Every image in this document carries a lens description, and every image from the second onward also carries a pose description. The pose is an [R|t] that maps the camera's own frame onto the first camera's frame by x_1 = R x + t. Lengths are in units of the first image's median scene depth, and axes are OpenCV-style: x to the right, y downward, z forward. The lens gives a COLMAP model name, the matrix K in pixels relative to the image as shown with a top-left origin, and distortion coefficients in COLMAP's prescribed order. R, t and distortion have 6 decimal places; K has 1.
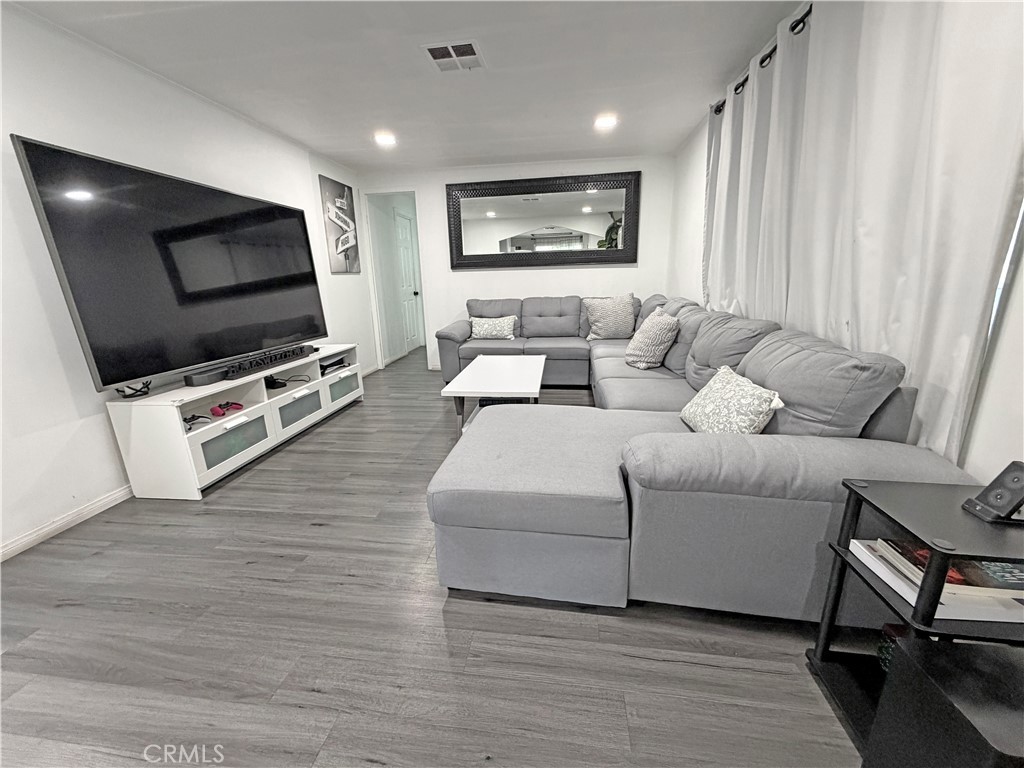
lens RADIAL K [[409.3, 0, 509.4], [0, 409.3, 384.2], [0, 0, 1]] dist [-0.001112, 0.000216]
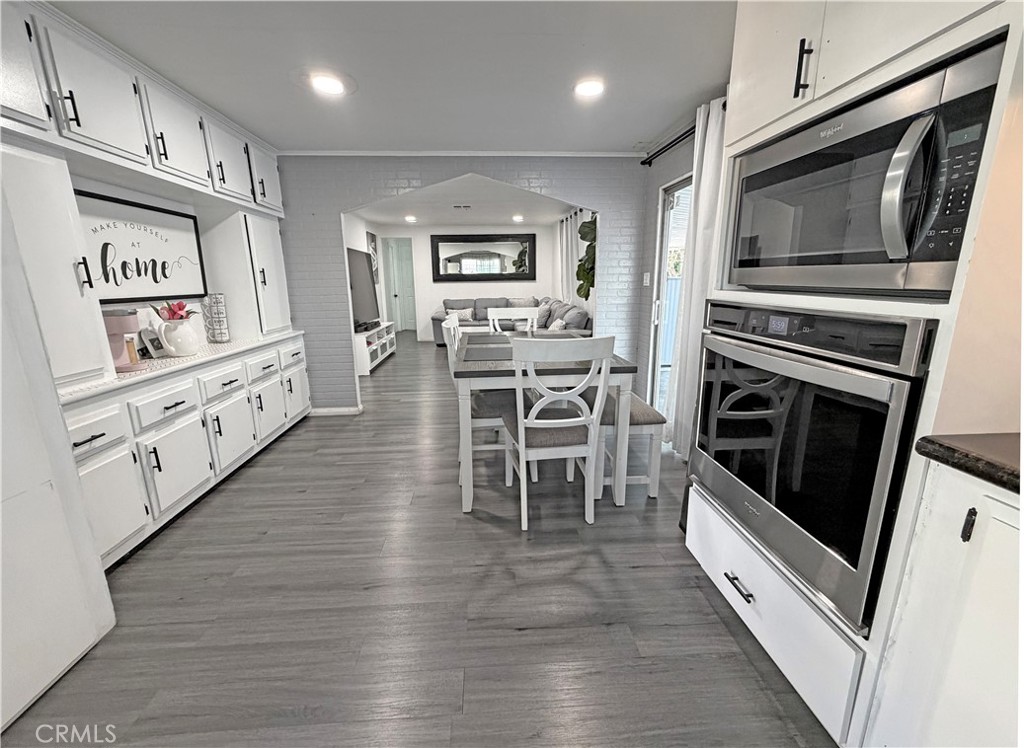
lens RADIAL K [[409.3, 0, 507.7], [0, 409.3, 368.9], [0, 0, 1]] dist [-0.001112, 0.000216]
pose [[0.979861, -0.030224, 0.197382, -0.340523], [0.039494, 0.998286, -0.043196, 0.320426], [-0.195738, 0.050122, 0.979374, -1.372798]]
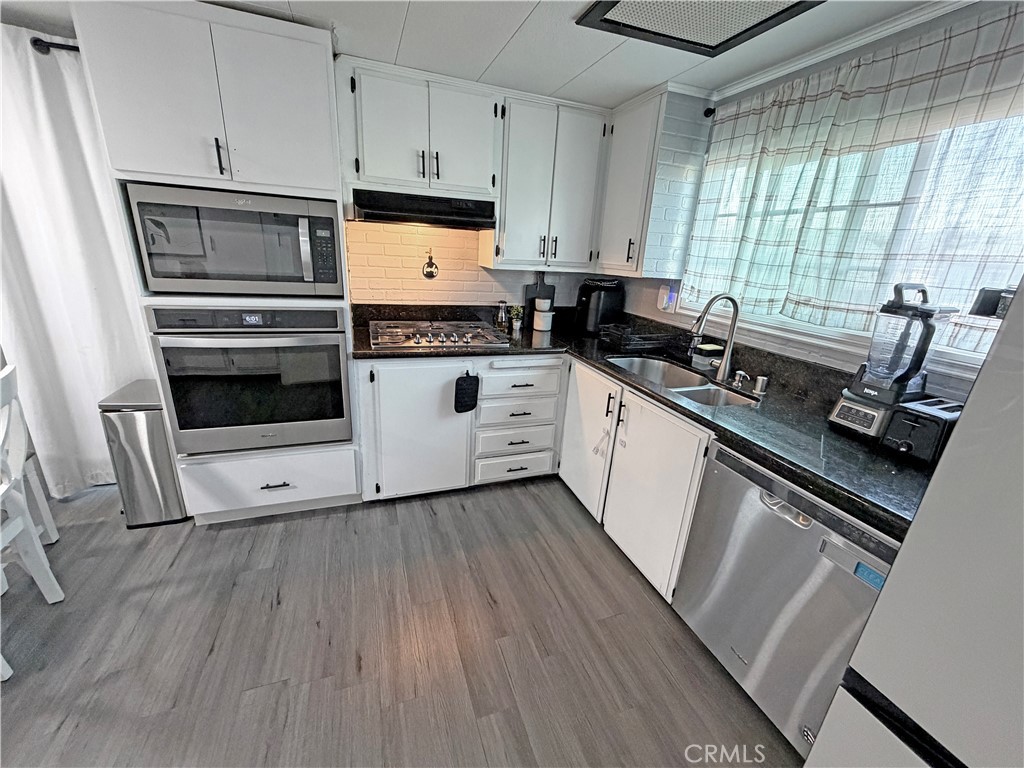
lens RADIAL K [[409.3, 0, 507.0], [0, 409.3, 384.1], [0, 0, 1]] dist [-0.001112, 0.000216]
pose [[-0.466672, -0.278520, 0.839430, -0.785342], [0.182830, 0.898239, 0.399675, 0.168075], [-0.865327, 0.339991, -0.368261, -1.088776]]
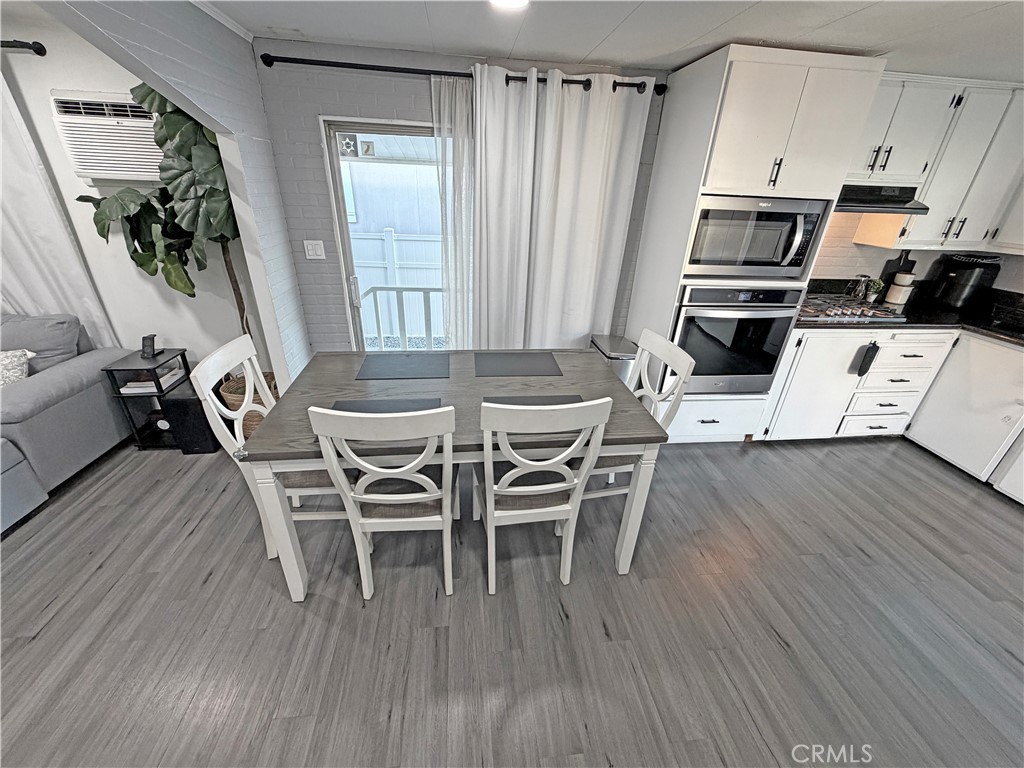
lens RADIAL K [[409.3, 0, 502.7], [0, 409.3, 384.8], [0, 0, 1]] dist [-0.001112, 0.000216]
pose [[-0.248660, -0.406723, 0.879059, -0.718584], [0.221420, 0.859664, 0.460382, -0.099867], [-0.942943, 0.309120, -0.123707, -0.329814]]
